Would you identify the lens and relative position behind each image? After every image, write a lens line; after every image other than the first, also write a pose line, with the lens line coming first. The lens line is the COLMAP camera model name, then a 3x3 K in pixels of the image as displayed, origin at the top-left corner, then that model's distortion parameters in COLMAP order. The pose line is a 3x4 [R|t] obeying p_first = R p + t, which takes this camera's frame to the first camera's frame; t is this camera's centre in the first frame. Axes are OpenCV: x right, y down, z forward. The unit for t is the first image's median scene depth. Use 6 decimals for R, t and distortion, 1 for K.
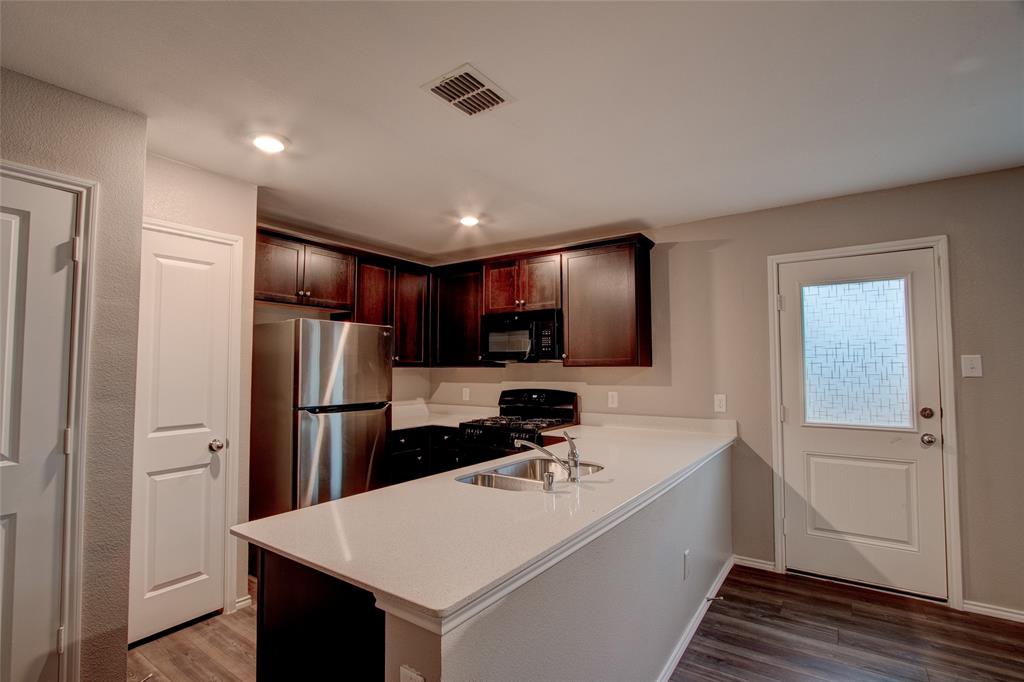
lens RADIAL K [[484.5, 0, 506.0], [0, 484.5, 342.6], [0, 0, 1]] dist [-0.017851, 0.001293]
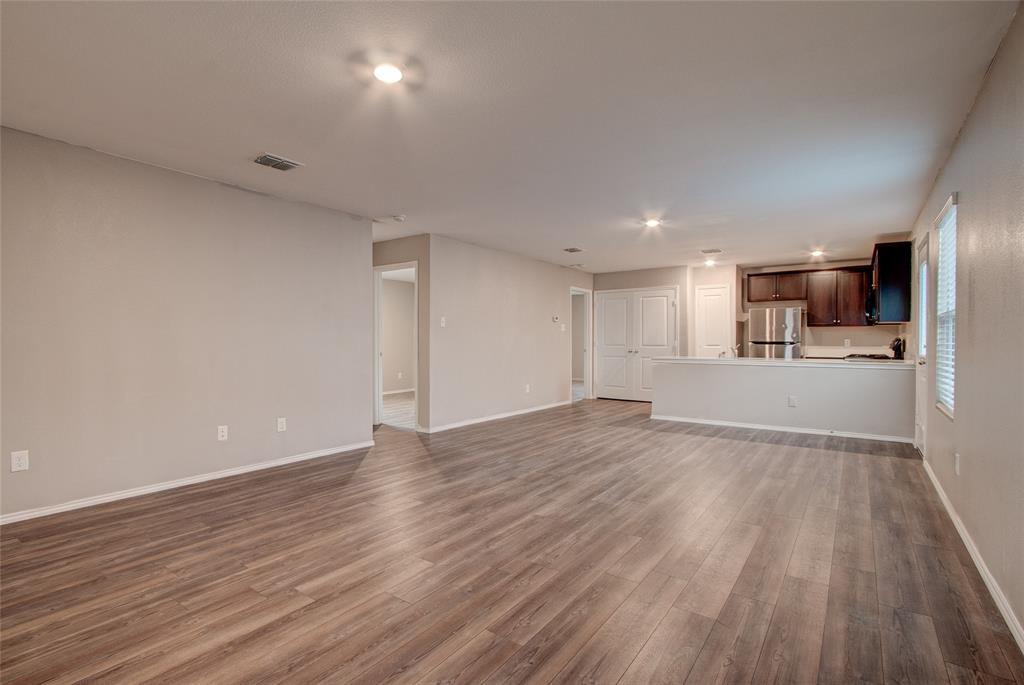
lens RADIAL K [[484.5, 0, 506.0], [0, 484.5, 344.1], [0, 0, 1]] dist [-0.017851, 0.001293]
pose [[-0.022251, 0.009609, -0.999706, 2.226820], [0.053095, 0.998554, 0.008416, 0.049040], [0.998342, -0.052892, -0.022729, -0.313851]]
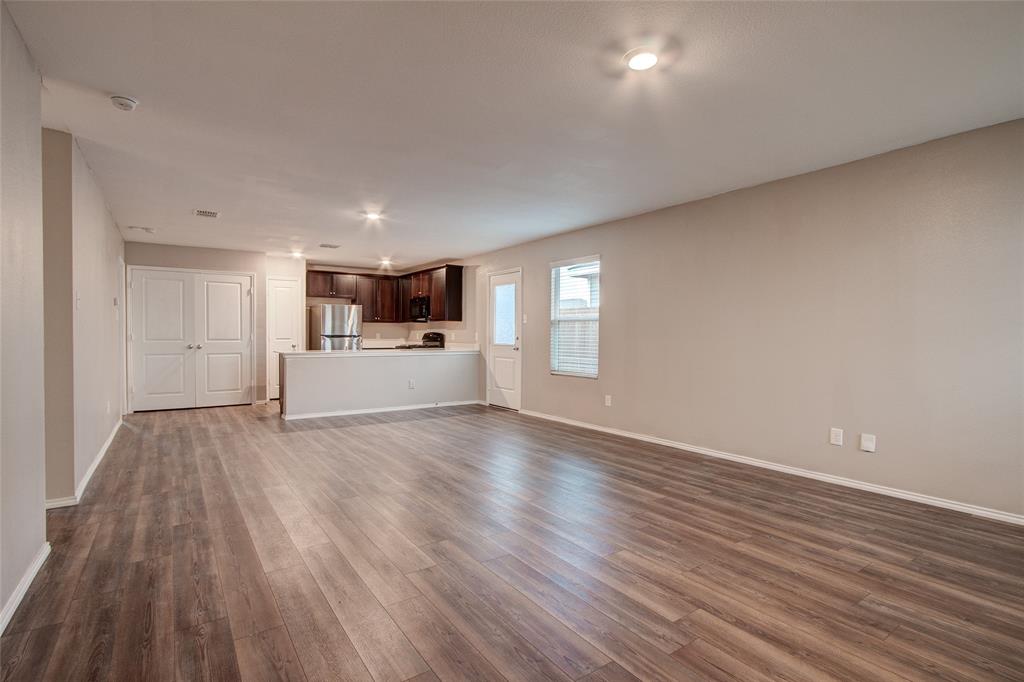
lens RADIAL K [[492.6, 0, 502.1], [0, 492.6, 341.0], [0, 0, 1]] dist [-0.021012, 0.000680]
pose [[0.933377, 0.010572, -0.358742, 1.551228], [0.012688, 0.997969, 0.062421, 0.000171], [0.358674, -0.062814, 0.931347, -1.284473]]
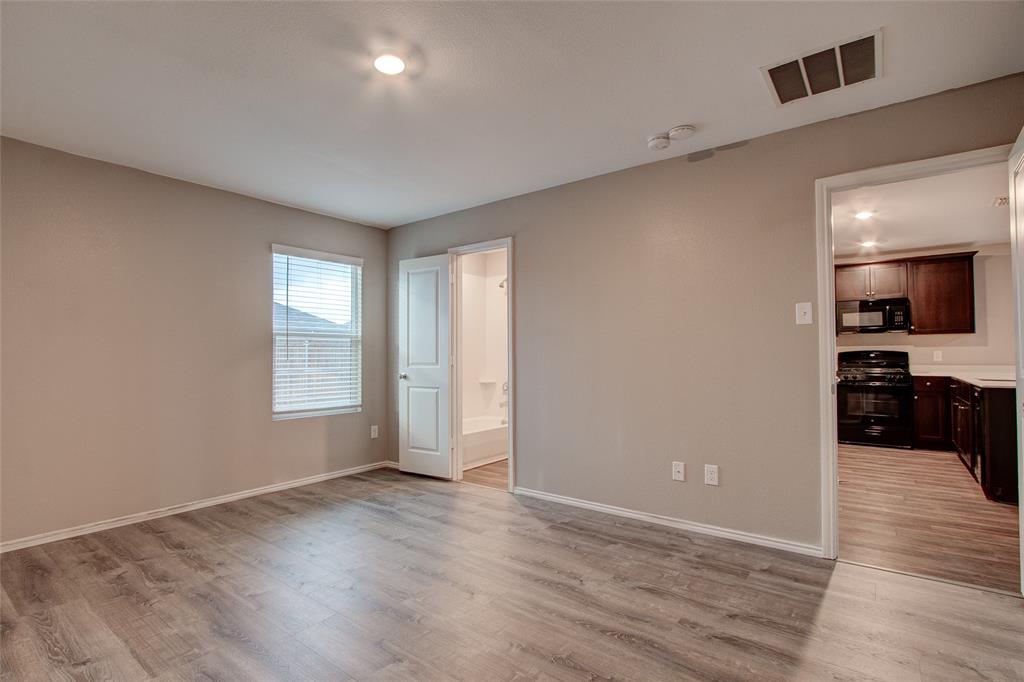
lens RADIAL K [[498.0, 0, 504.9], [0, 498.0, 343.4], [0, 0, 1]] dist [-0.018181, 0.001418]
pose [[0.999151, -0.002312, -0.041142, -1.378705], [0.003591, 0.999512, 0.031038, 0.029017], [0.041050, -0.031160, 0.998671, -0.790728]]
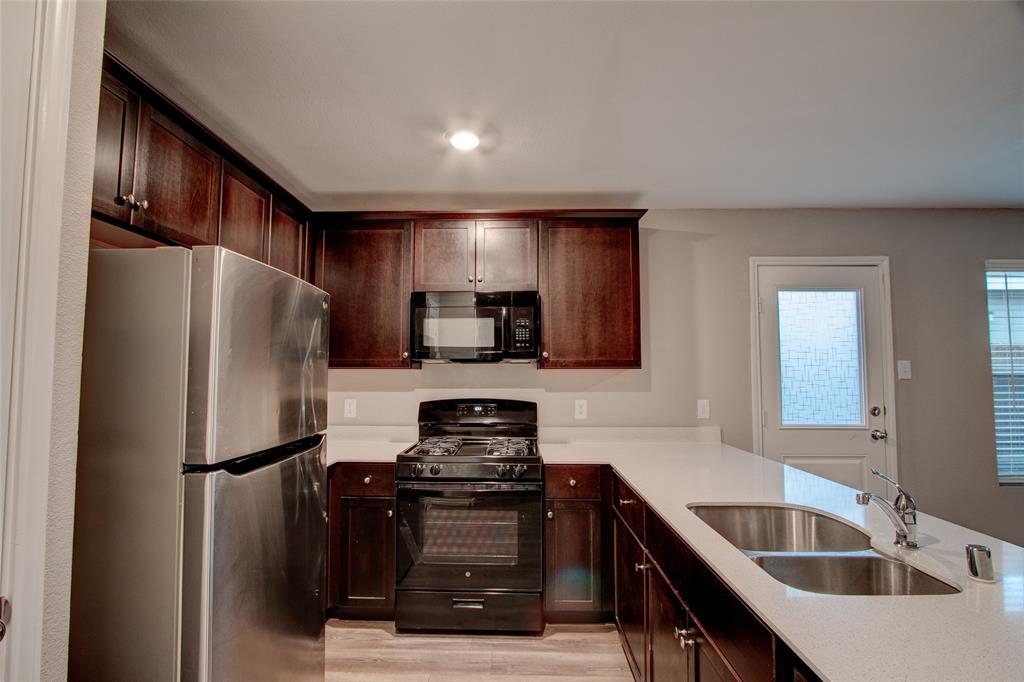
lens RADIAL K [[492.6, 0, 502.1], [0, 492.6, 341.0], [0, 0, 1]] dist [-0.021012, 0.000680]
pose [[0.831841, 0.036212, 0.553832, -0.442185], [-0.032756, 0.999333, -0.016142, 0.025367], [-0.554047, -0.004713, 0.832472, 0.476819]]
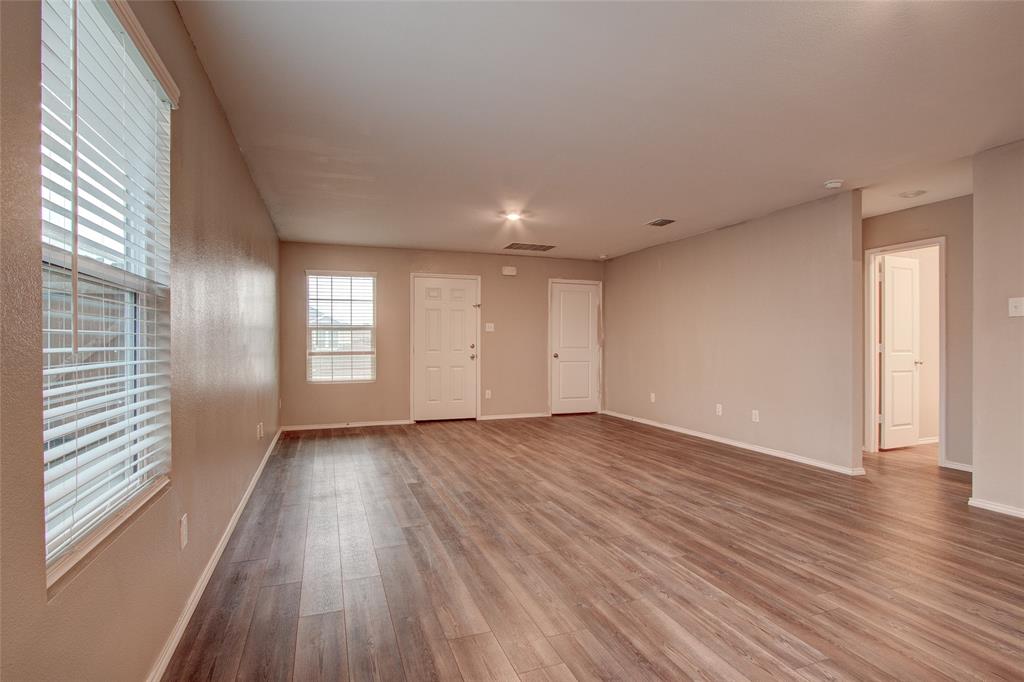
lens RADIAL K [[498.0, 0, 504.9], [0, 498.0, 343.4], [0, 0, 1]] dist [-0.018181, 0.001418]
pose [[-0.815984, 0.003187, 0.578066, 0.560524], [-0.027244, 0.998662, -0.043963, 0.114814], [-0.577432, -0.051622, -0.814805, 0.835219]]
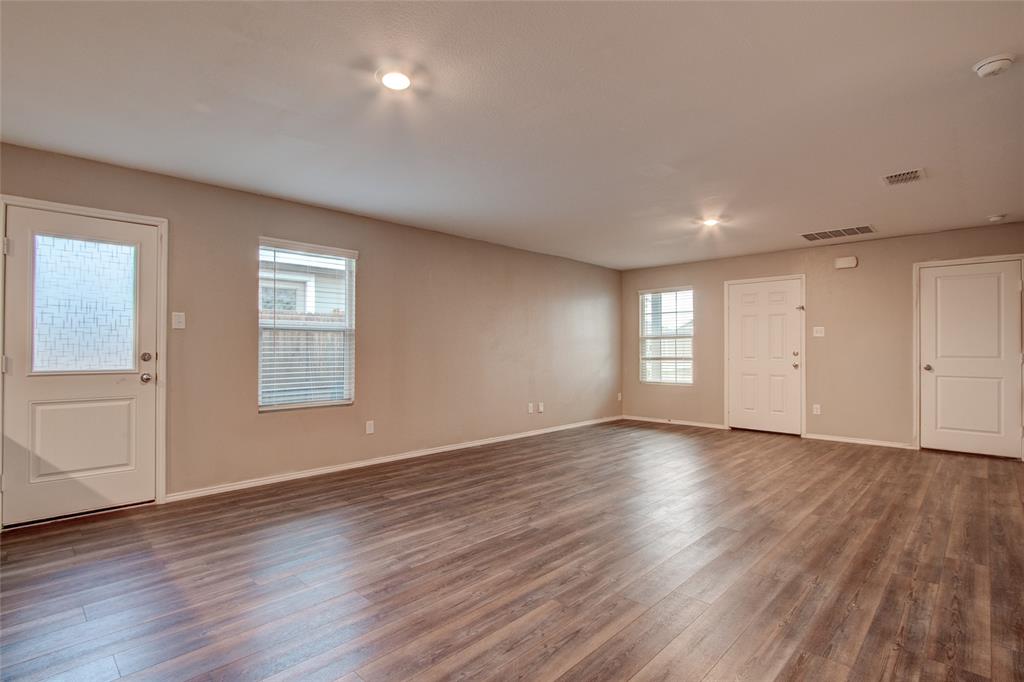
lens RADIAL K [[498.0, 0, 504.9], [0, 498.0, 343.4], [0, 0, 1]] dist [-0.018181, 0.001418]
pose [[0.167943, 0.014320, 0.985693, -0.211694], [-0.052697, 0.998595, -0.005529, 0.062173], [-0.984387, -0.051015, 0.168462, -0.126963]]
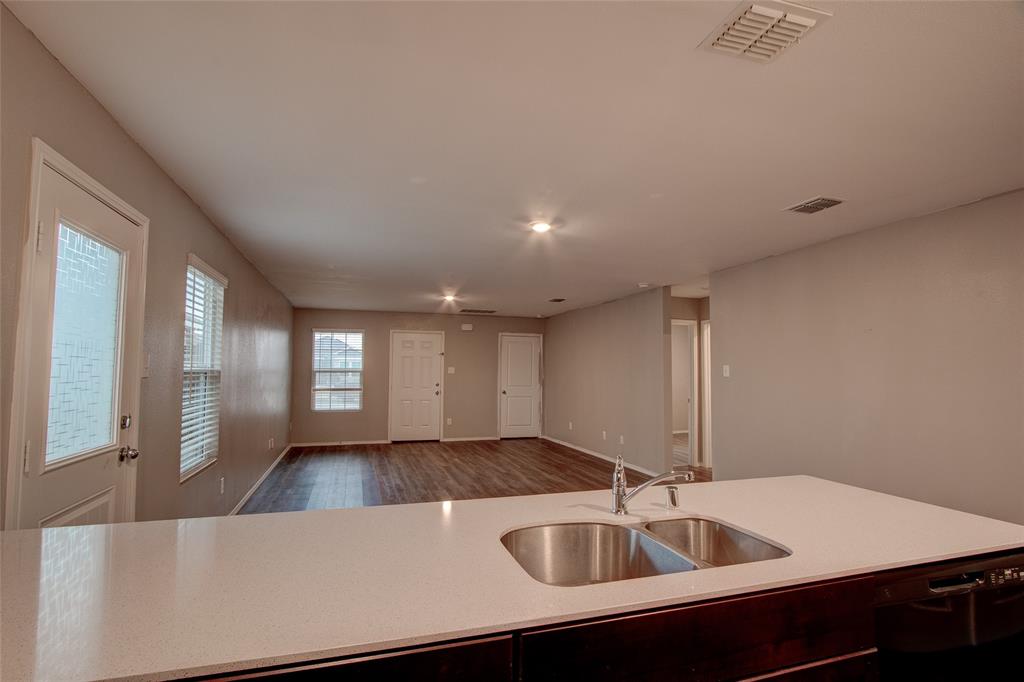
lens RADIAL K [[484.5, 0, 506.0], [0, 484.5, 342.6], [0, 0, 1]] dist [-0.017851, 0.001293]
pose [[-0.790308, 0.034755, 0.611724, -0.130965], [-0.036268, 0.993986, -0.103329, 0.064697], [-0.611636, -0.103848, -0.784294, 1.126477]]
